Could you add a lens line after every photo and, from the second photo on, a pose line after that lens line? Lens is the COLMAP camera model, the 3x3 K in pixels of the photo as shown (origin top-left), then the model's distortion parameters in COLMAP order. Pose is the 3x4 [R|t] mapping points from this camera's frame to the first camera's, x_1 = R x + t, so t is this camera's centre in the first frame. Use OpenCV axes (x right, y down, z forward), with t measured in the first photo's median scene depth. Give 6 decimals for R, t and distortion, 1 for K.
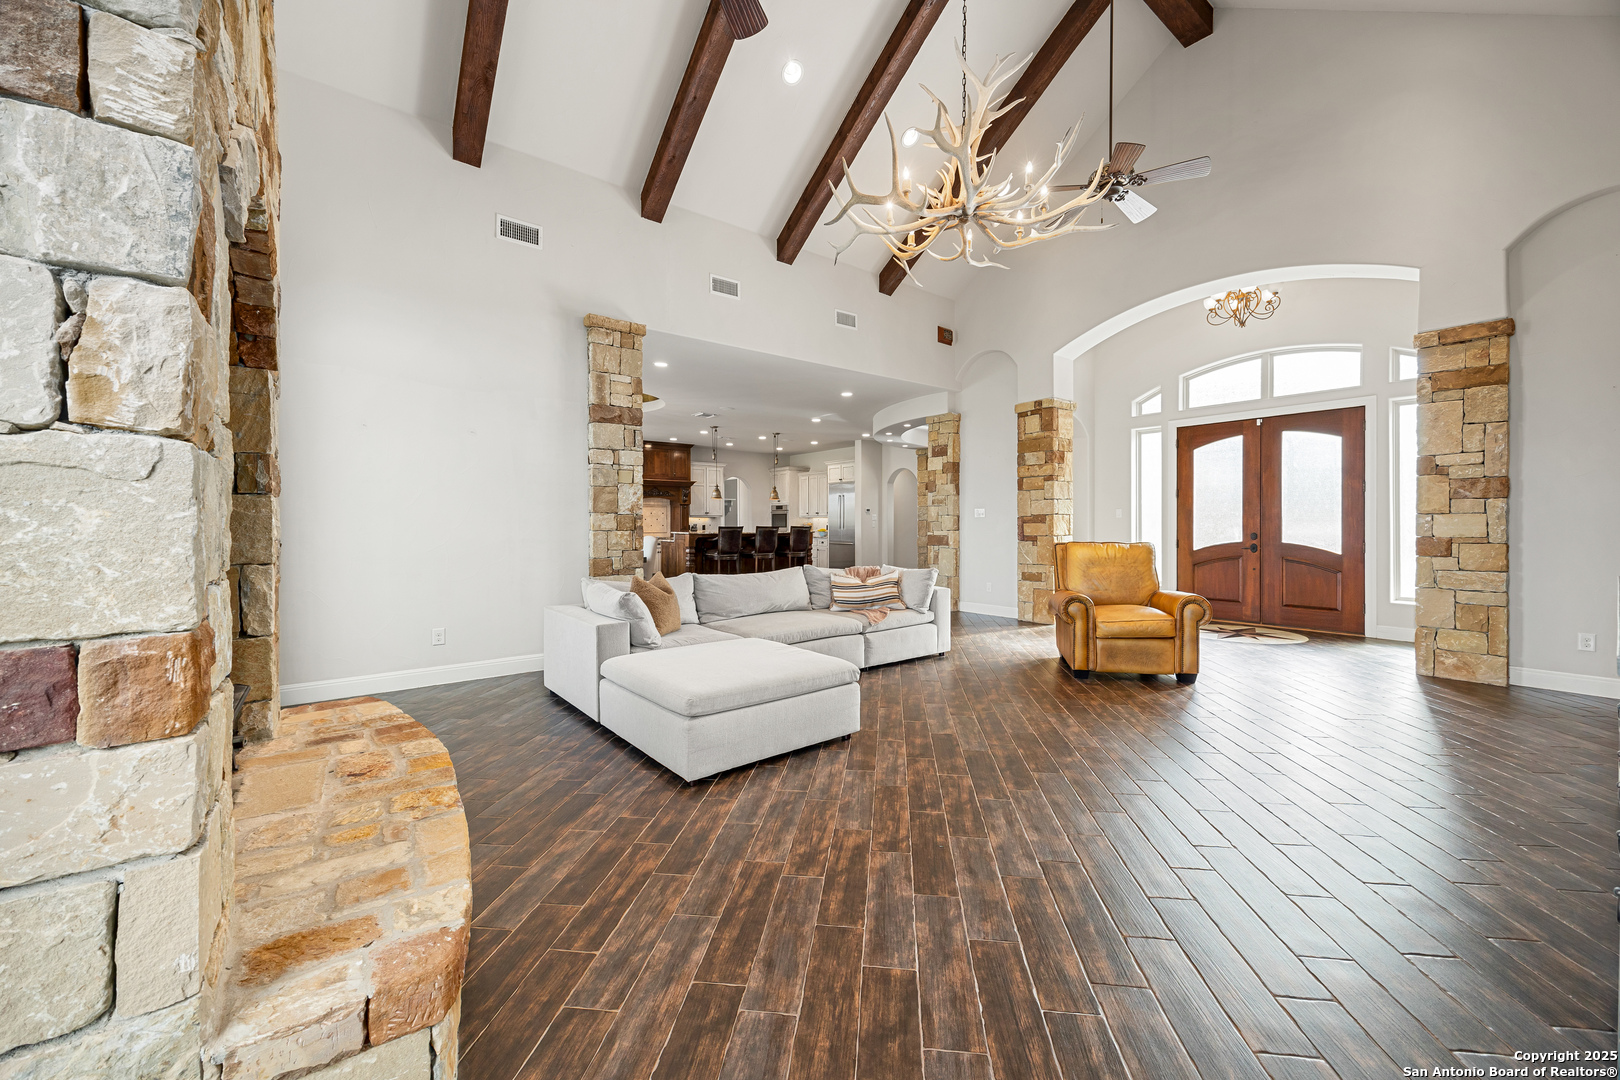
lens RADIAL K [[627.2, 0, 820.5], [0, 627.2, 525.3], [0, 0, 1]] dist [-0.000270, 0.000218]
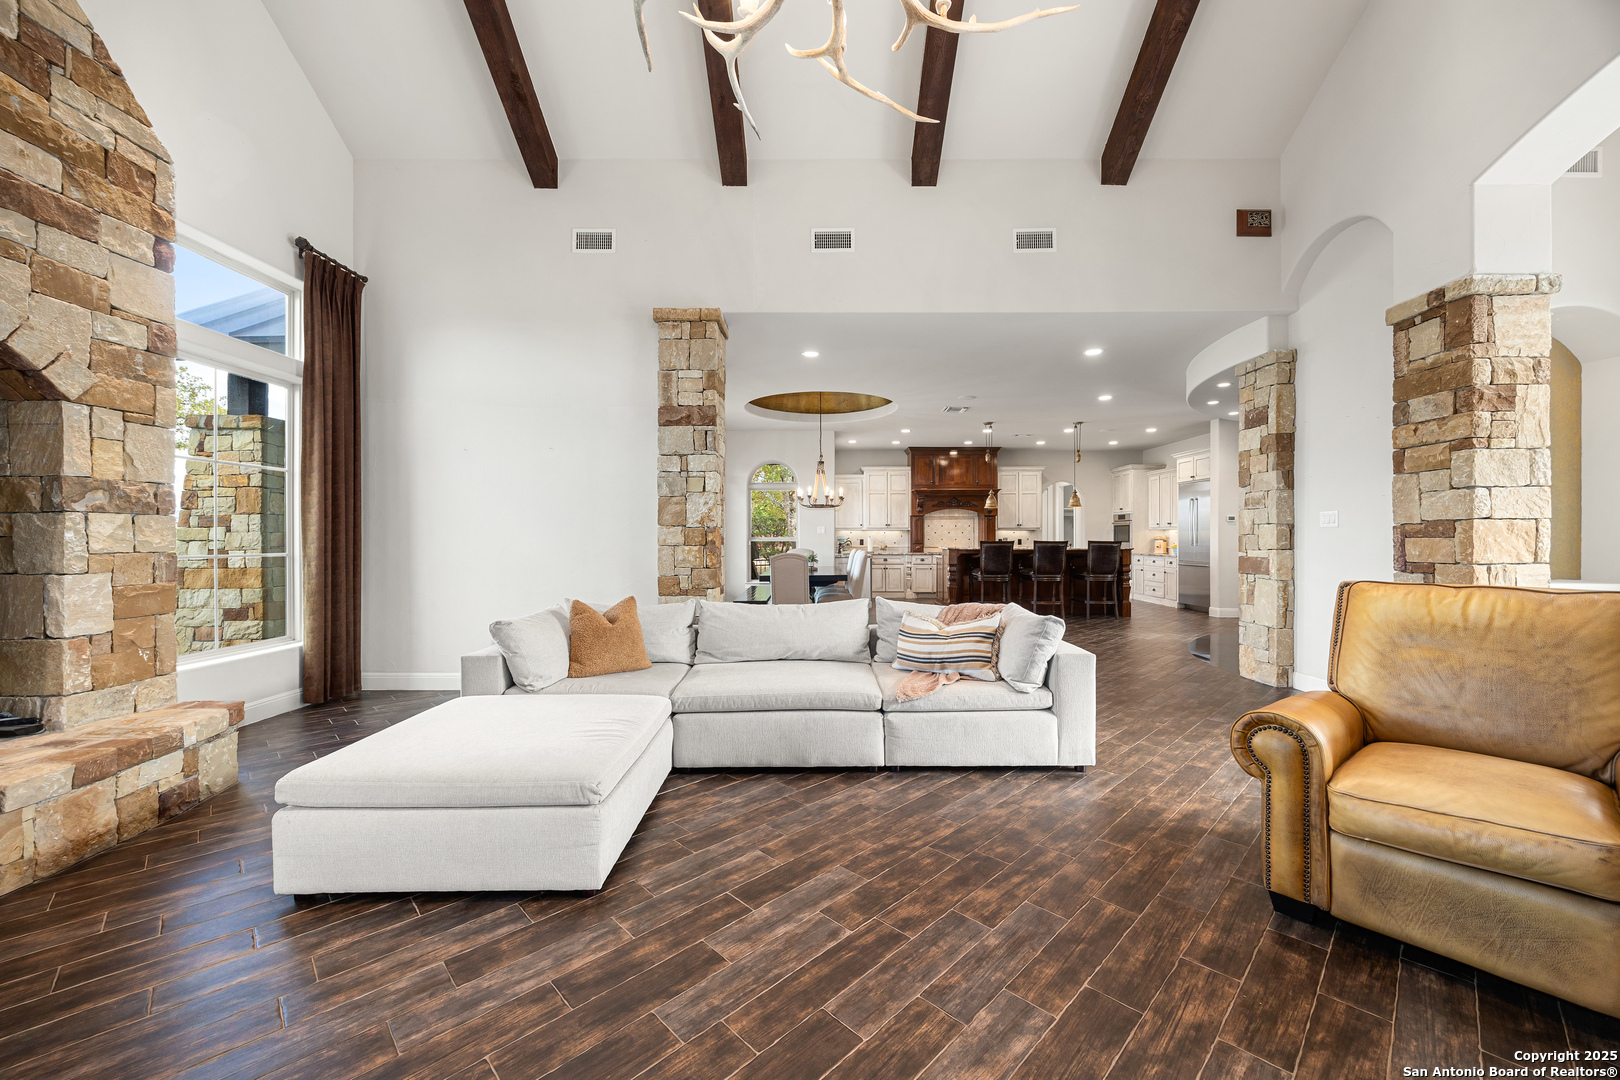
lens RADIAL K [[627.2, 0, 808.0], [0, 627.2, 535.6], [0, 0, 1]] dist [-0.000270, 0.000218]
pose [[0.779816, -0.001031, -0.626008, 0.360060], [-0.002260, 0.999987, -0.004462, -0.002199], [0.626004, 0.004895, 0.779804, 0.406900]]
